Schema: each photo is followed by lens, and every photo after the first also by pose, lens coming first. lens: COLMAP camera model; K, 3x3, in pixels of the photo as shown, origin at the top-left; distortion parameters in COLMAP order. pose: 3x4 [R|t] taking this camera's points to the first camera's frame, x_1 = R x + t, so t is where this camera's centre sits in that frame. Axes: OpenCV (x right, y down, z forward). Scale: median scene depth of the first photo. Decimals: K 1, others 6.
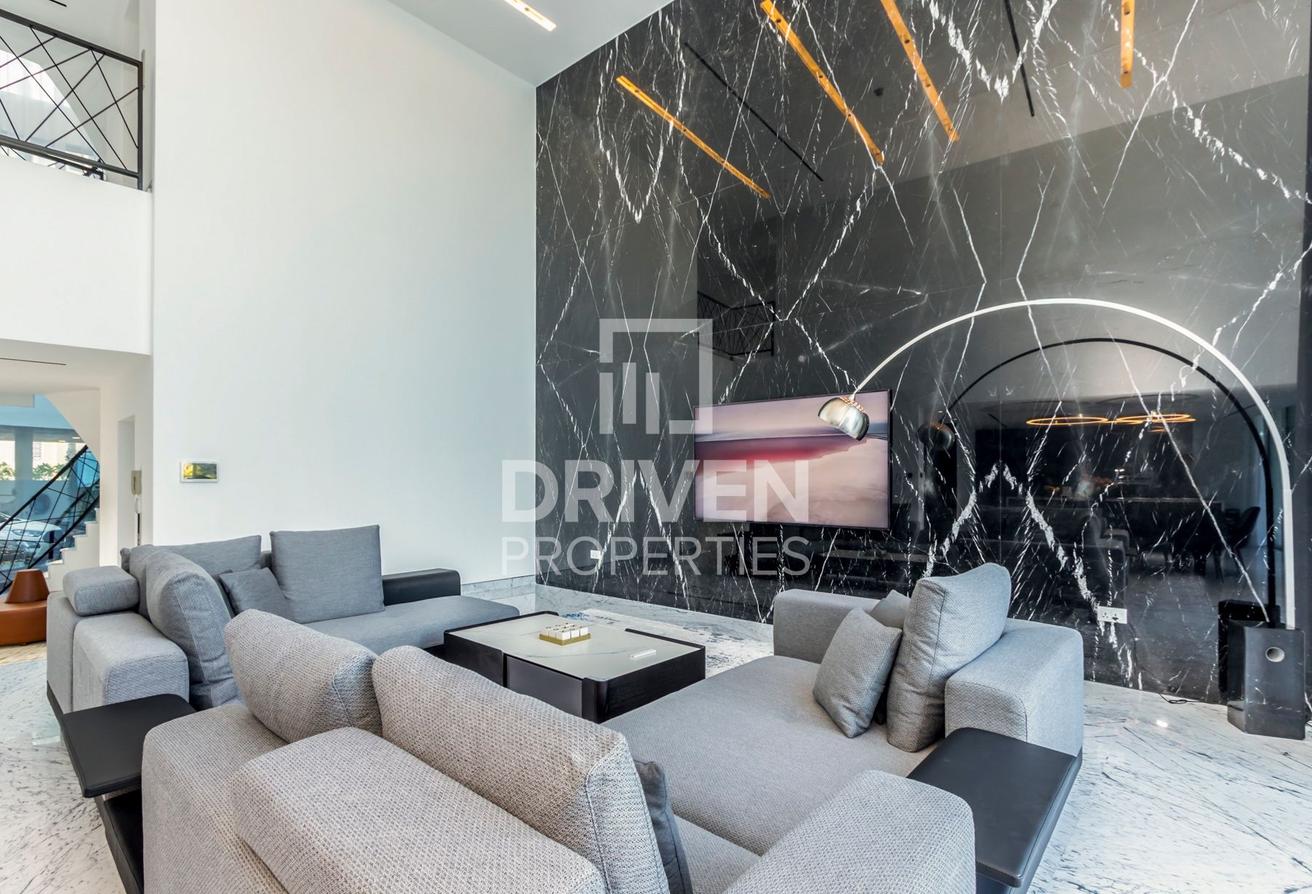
lens RADIAL K [[603.4, 0, 656.9], [0, 603.4, 474.8], [0, 0, 1]] dist [0.011529, -0.007241]
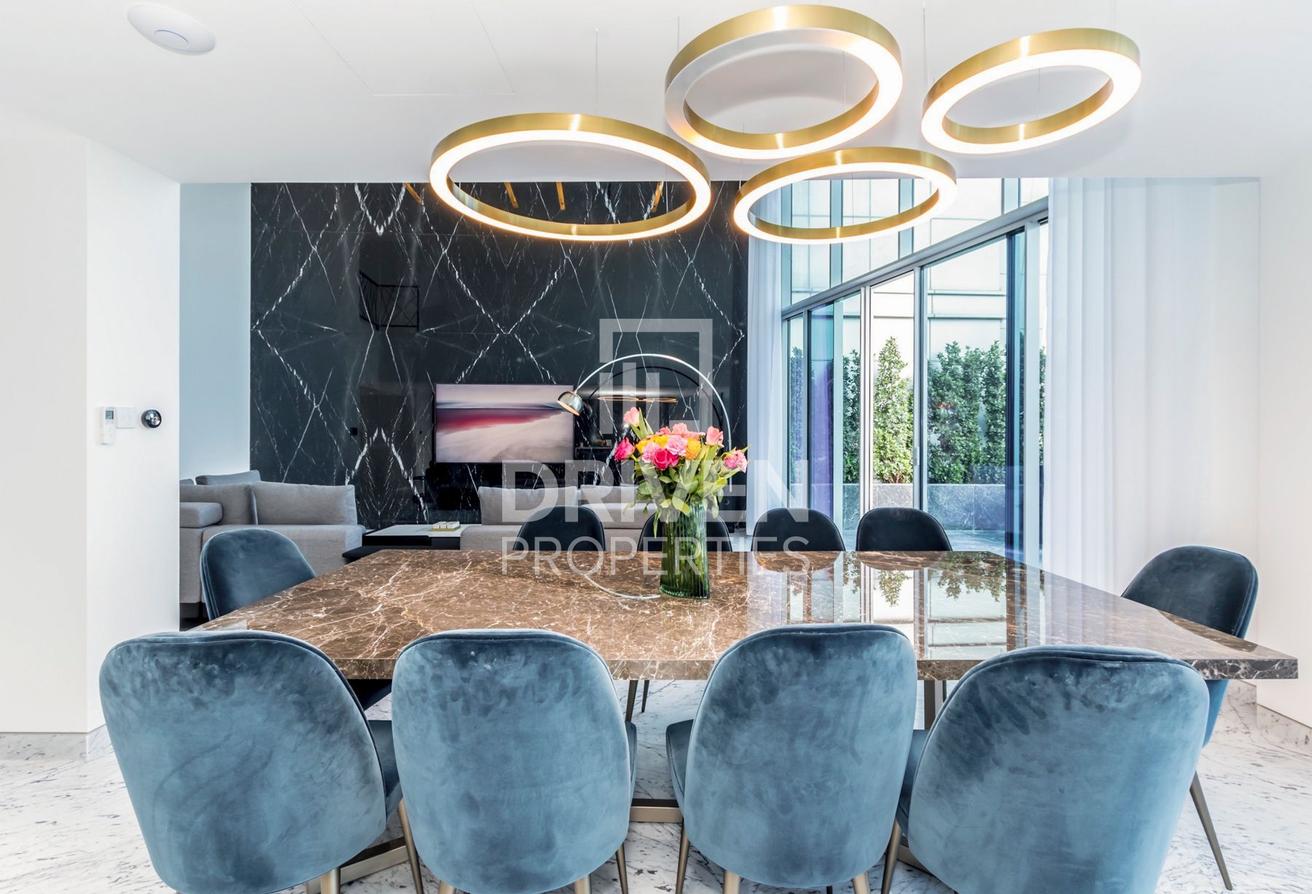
lens RADIAL K [[594.4, 0, 657.6], [0, 594.4, 435.4], [0, 0, 1]] dist [0.005025, -0.000134]
pose [[0.742692, -0.000832, 0.669632, -0.580940], [-0.005905, 0.999952, 0.007791, -0.006055], [-0.669607, -0.009740, 0.742652, -0.449352]]
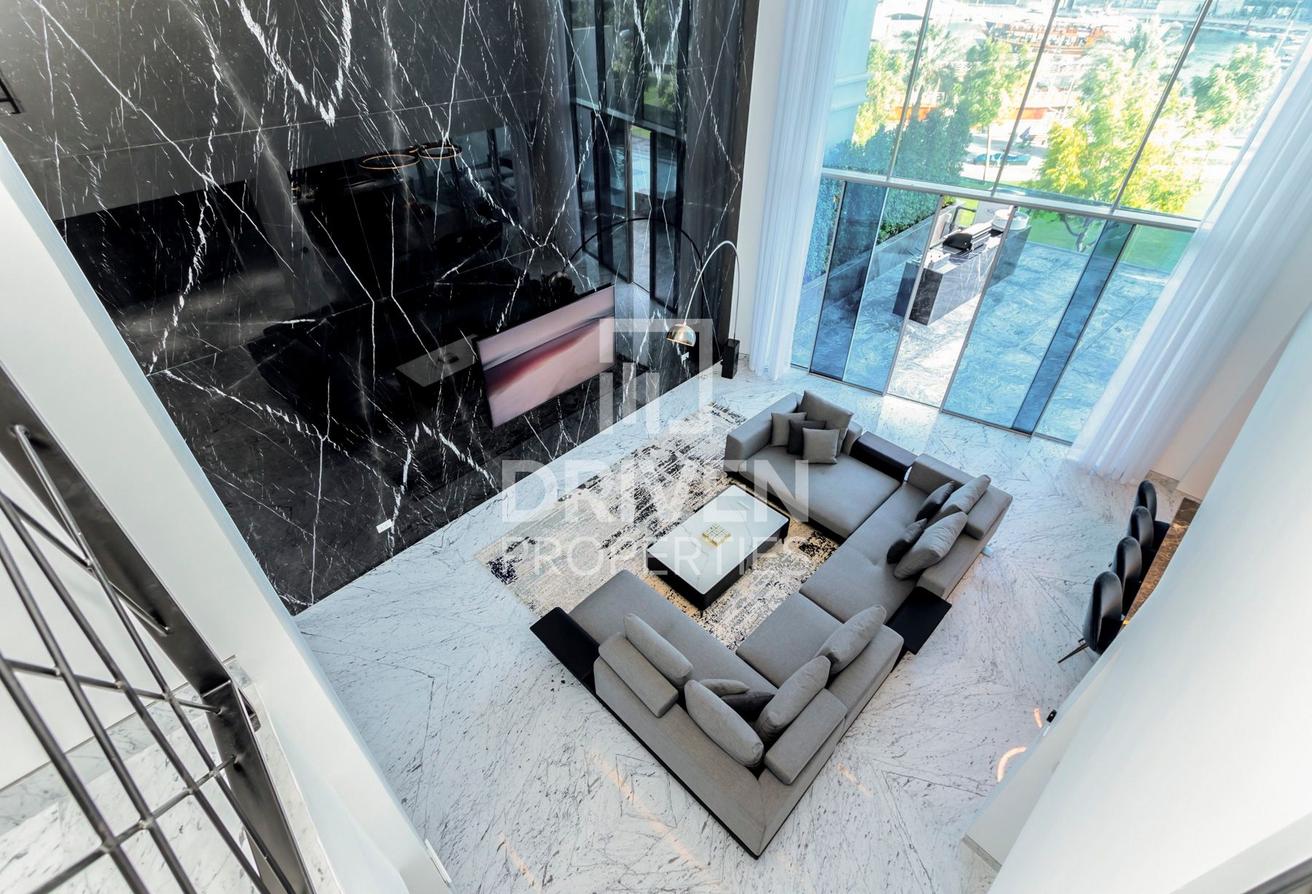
lens RADIAL K [[614.5, 0, 660.0], [0, 614.5, 466.9], [0, 0, 1]] dist [0.006473, 0.000326]
pose [[0.035236, -0.642982, 0.765070, -1.035008], [-0.006836, 0.765372, 0.643551, -0.750087], [-0.999356, -0.027906, 0.022573, 0.803443]]
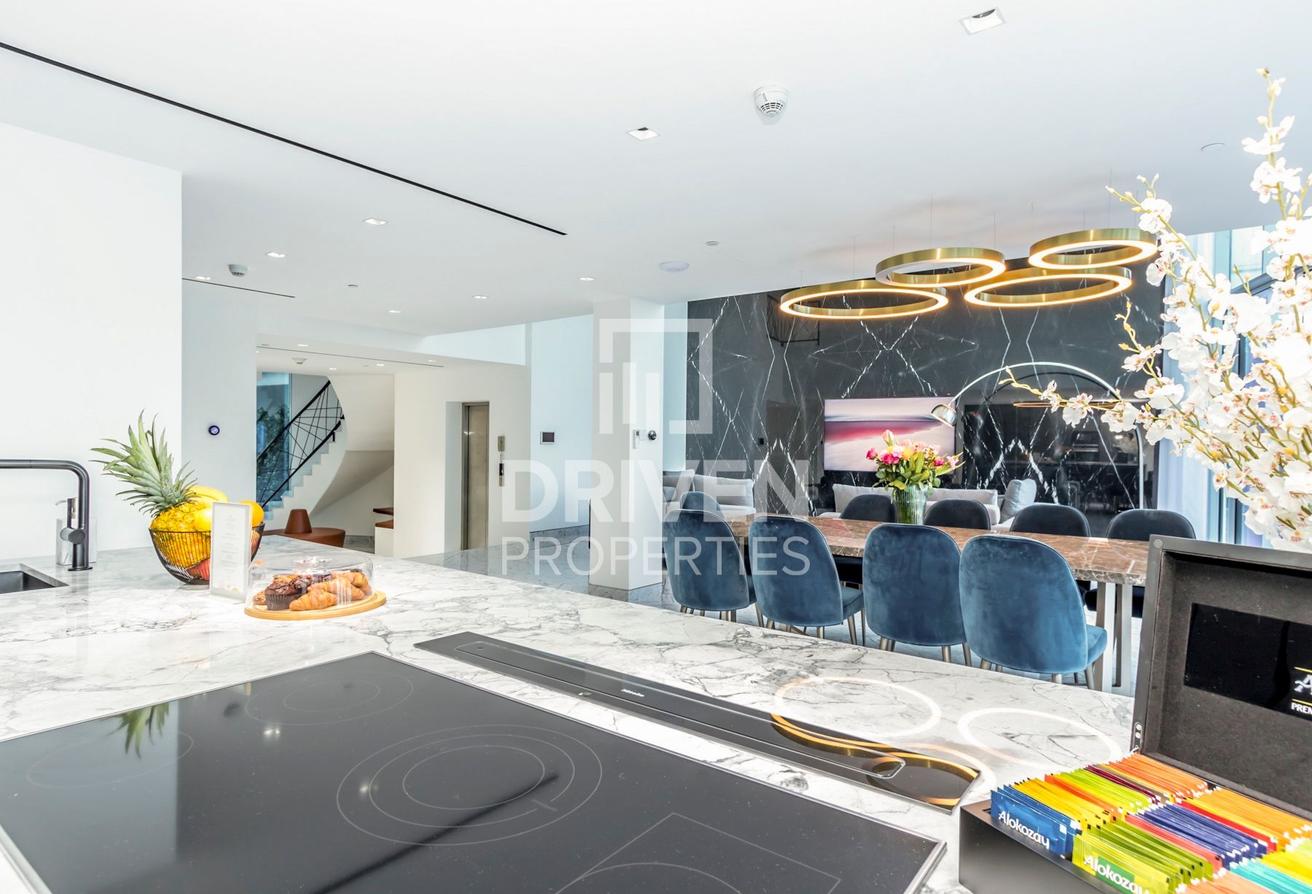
lens RADIAL K [[693.9, 0, 656.0], [0, 693.9, 447.0], [0, 0, 1]] dist [-0.003529, -0.000559]
pose [[0.994701, 0.008929, 0.102419, -0.670840], [-0.010443, 0.999844, 0.014252, -0.010478], [-0.102276, -0.015246, 0.994639, -0.901118]]
